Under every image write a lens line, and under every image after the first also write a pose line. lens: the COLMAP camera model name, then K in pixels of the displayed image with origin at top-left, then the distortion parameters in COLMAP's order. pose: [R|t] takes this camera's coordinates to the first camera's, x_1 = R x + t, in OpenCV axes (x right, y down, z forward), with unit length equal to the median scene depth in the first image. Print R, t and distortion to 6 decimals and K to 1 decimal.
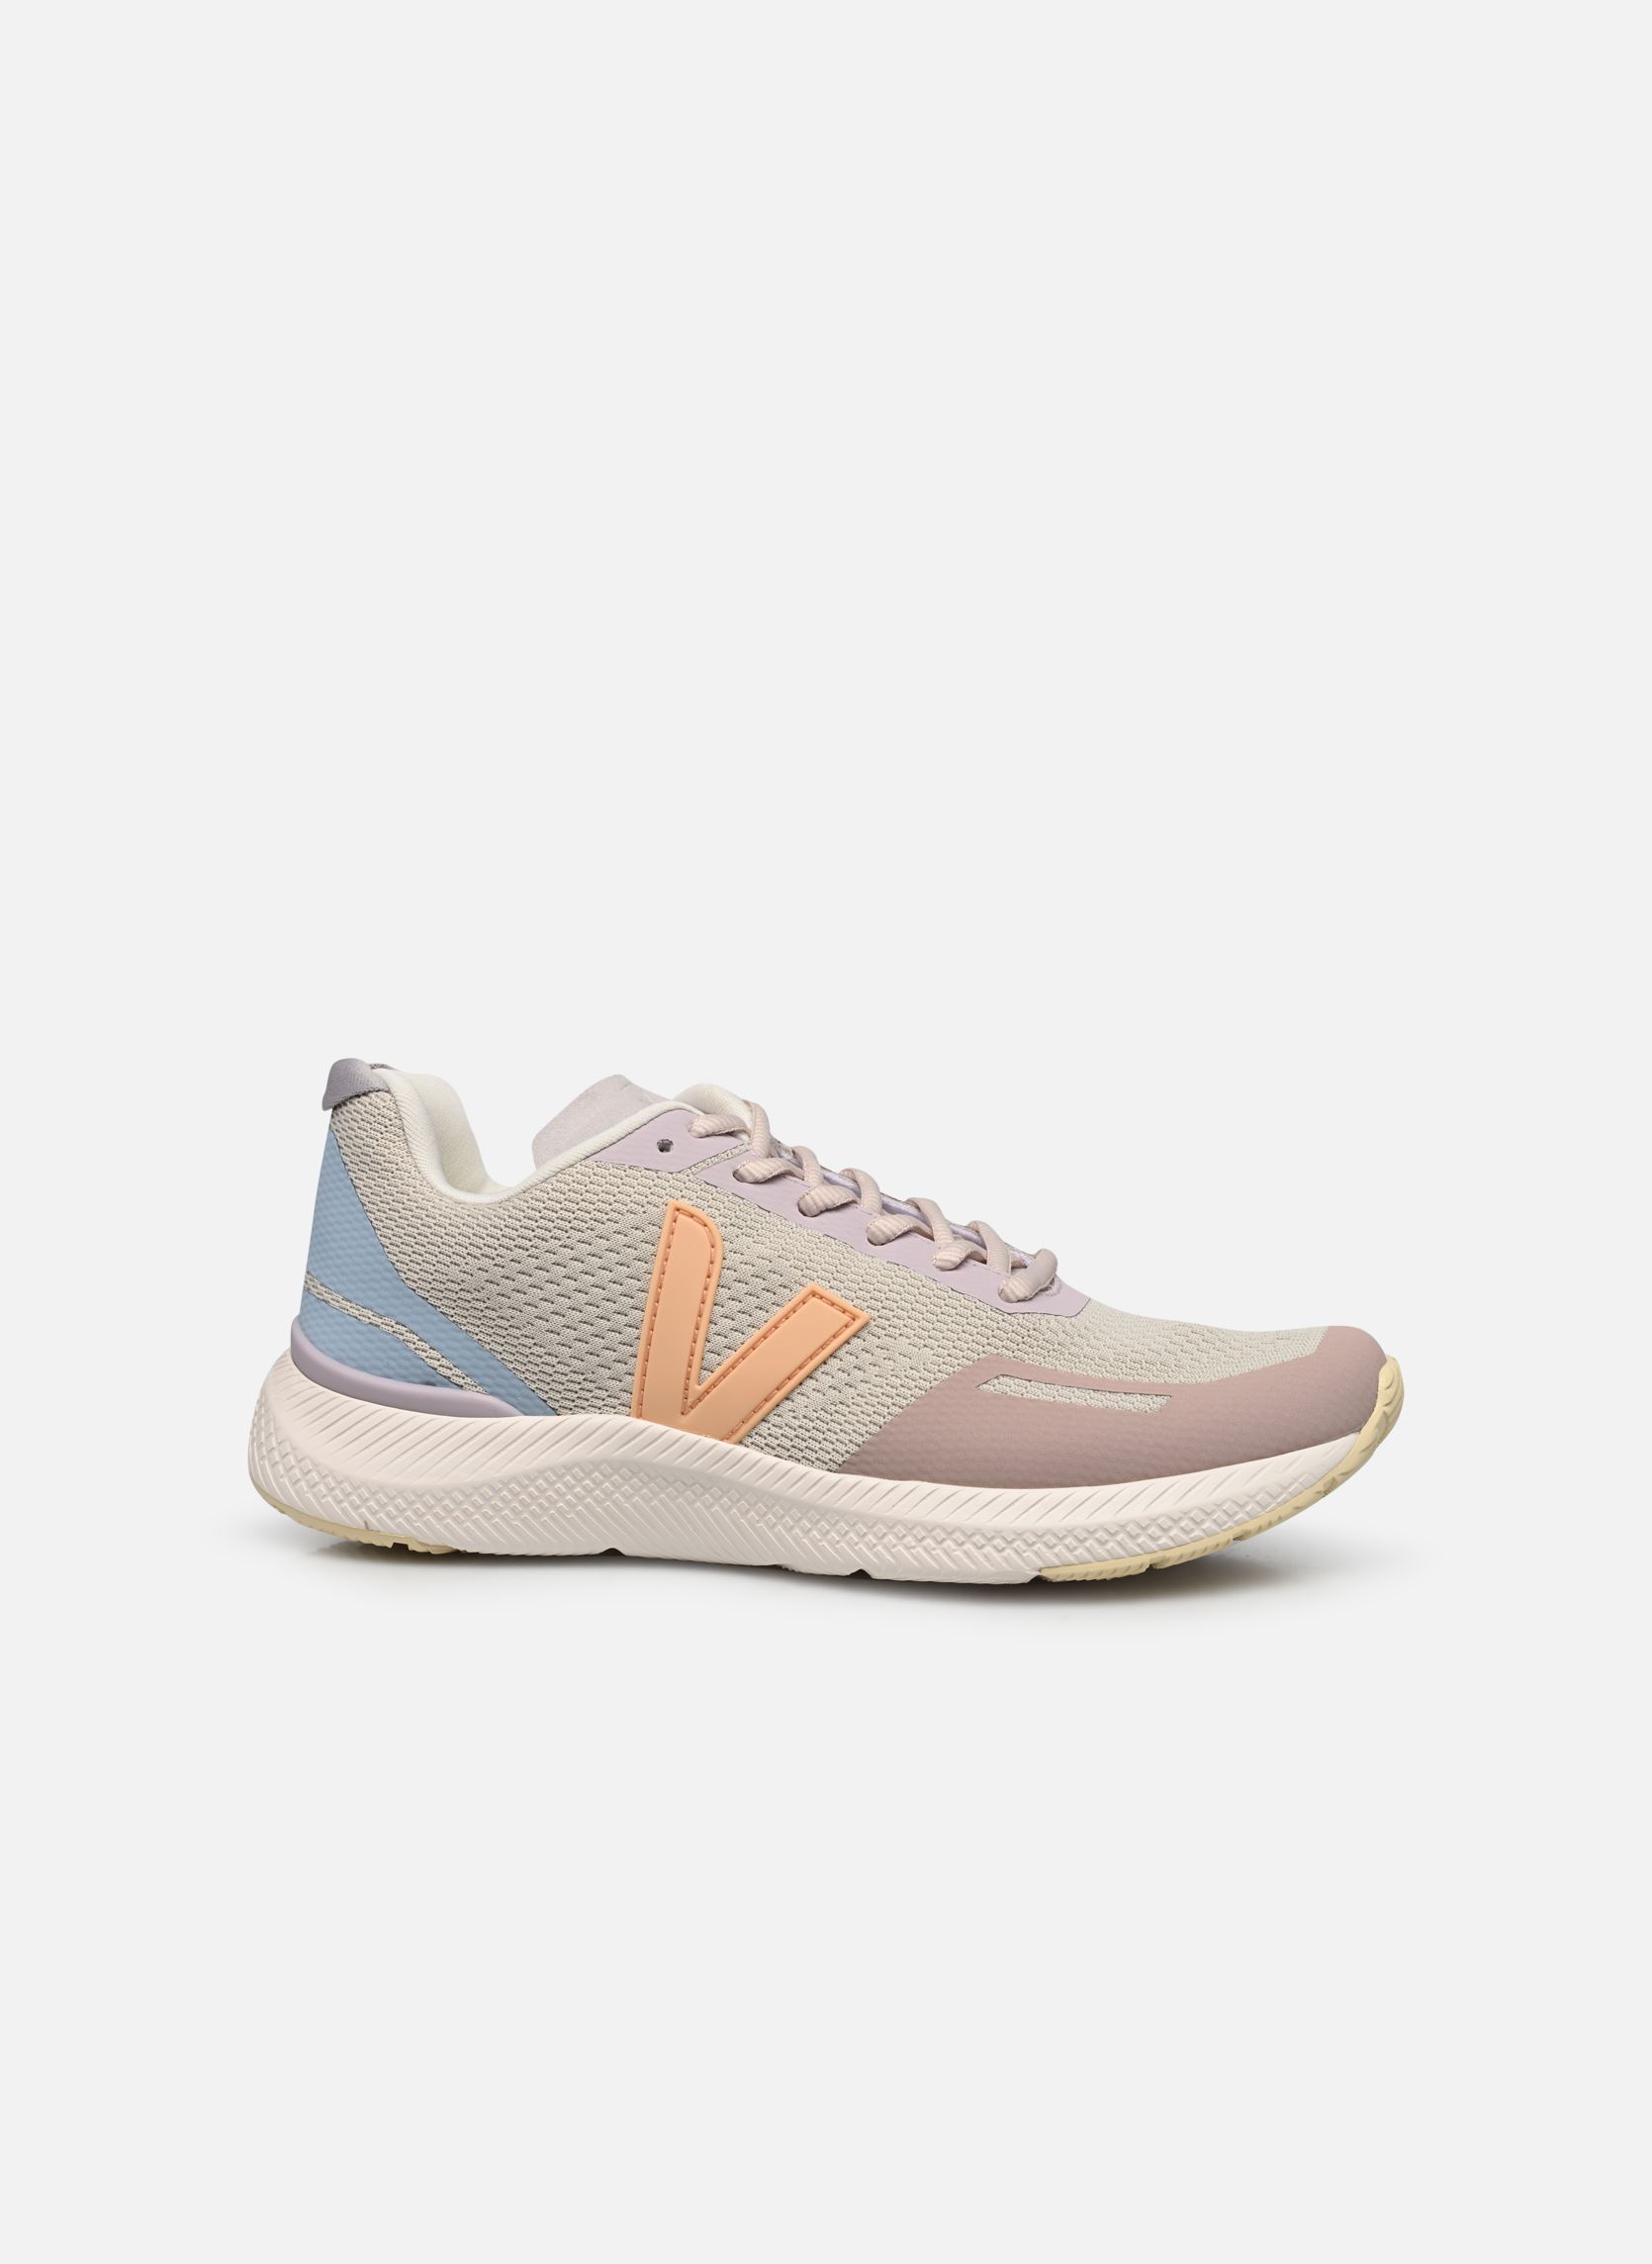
lens RADIAL K [[7382.2, 0, 823.9], [0, 7382.2, 1129.5], [0, 0, 1]] dist [0.173101, 0.000000]
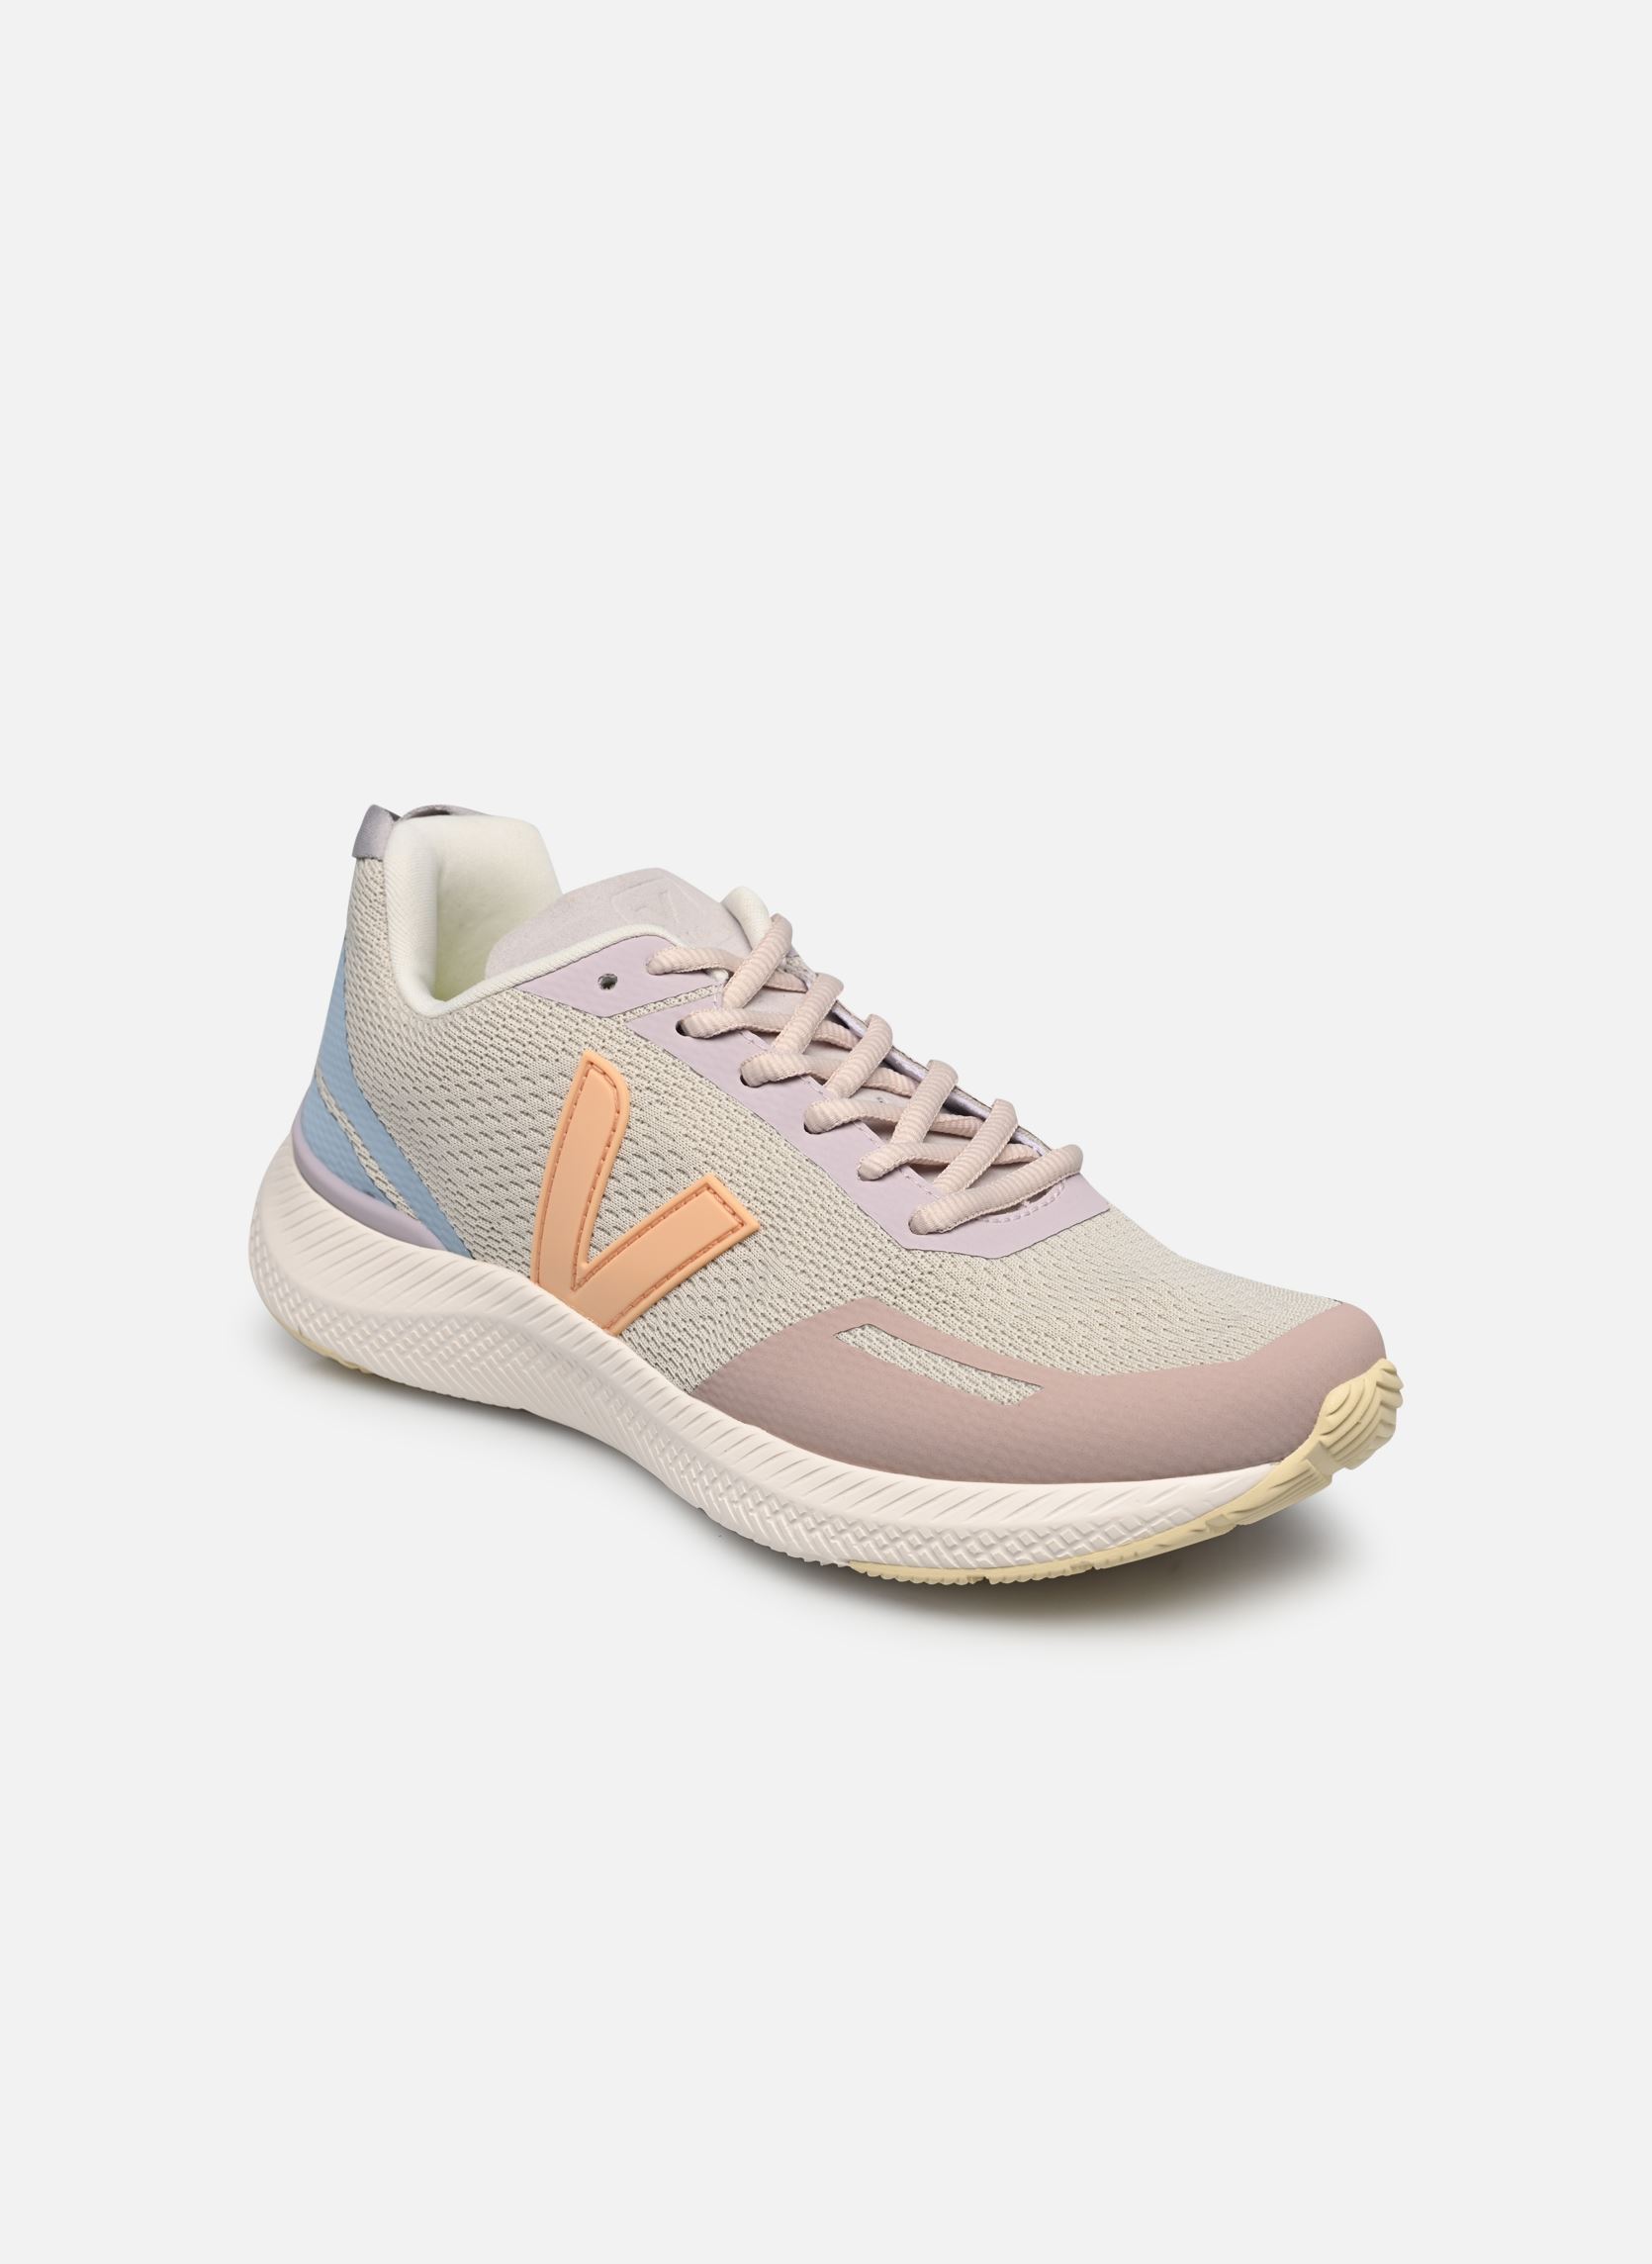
lens RADIAL K [[7382.2, 0, 826.8], [0, 7382.2, 1135.8], [0, 0, 1]] dist [0.173101, 0.000000]
pose [[0.731015, 0.224077, -0.644520, 0.571723], [-0.000146, 0.944595, 0.328237, -0.270660], [0.682361, -0.239852, 0.690546, 0.408903]]
